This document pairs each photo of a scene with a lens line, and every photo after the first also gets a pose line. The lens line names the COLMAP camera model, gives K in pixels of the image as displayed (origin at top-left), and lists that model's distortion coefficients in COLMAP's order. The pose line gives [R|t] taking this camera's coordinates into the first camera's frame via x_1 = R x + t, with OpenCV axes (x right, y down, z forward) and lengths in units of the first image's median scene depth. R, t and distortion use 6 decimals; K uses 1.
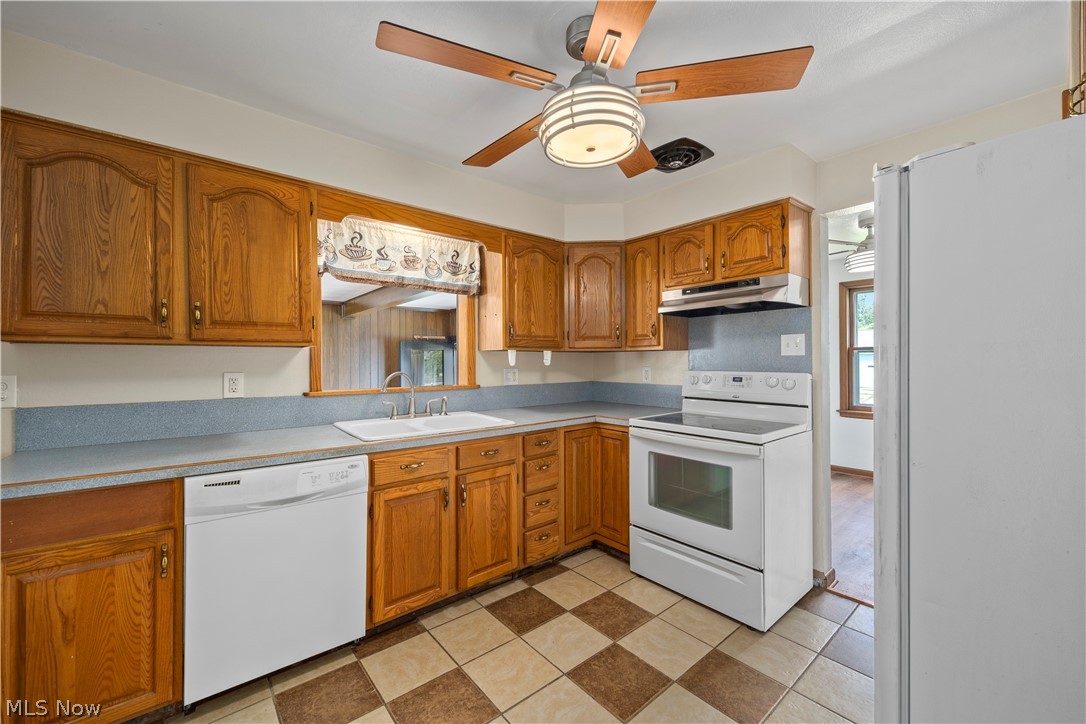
lens RADIAL K [[416.7, 0, 544.0], [0, 416.7, 358.6], [0, 0, 1]] dist [0.000225, -0.001553]
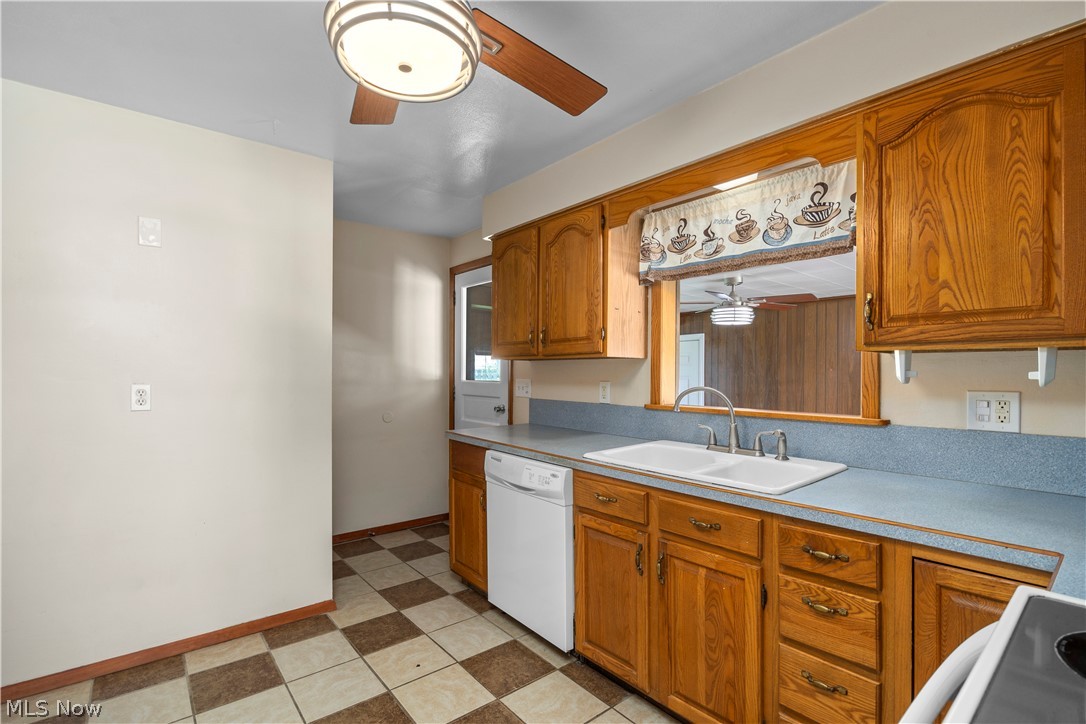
lens RADIAL K [[504.5, 0, 546.9], [0, 504.5, 370.0], [0, 0, 1]] dist [-0.013885, 0.000166]
pose [[0.007746, 0.002665, -0.999966, 0.560227], [0.003715, 0.999989, 0.002694, -0.001819], [0.999963, -0.003736, 0.007736, 0.708140]]
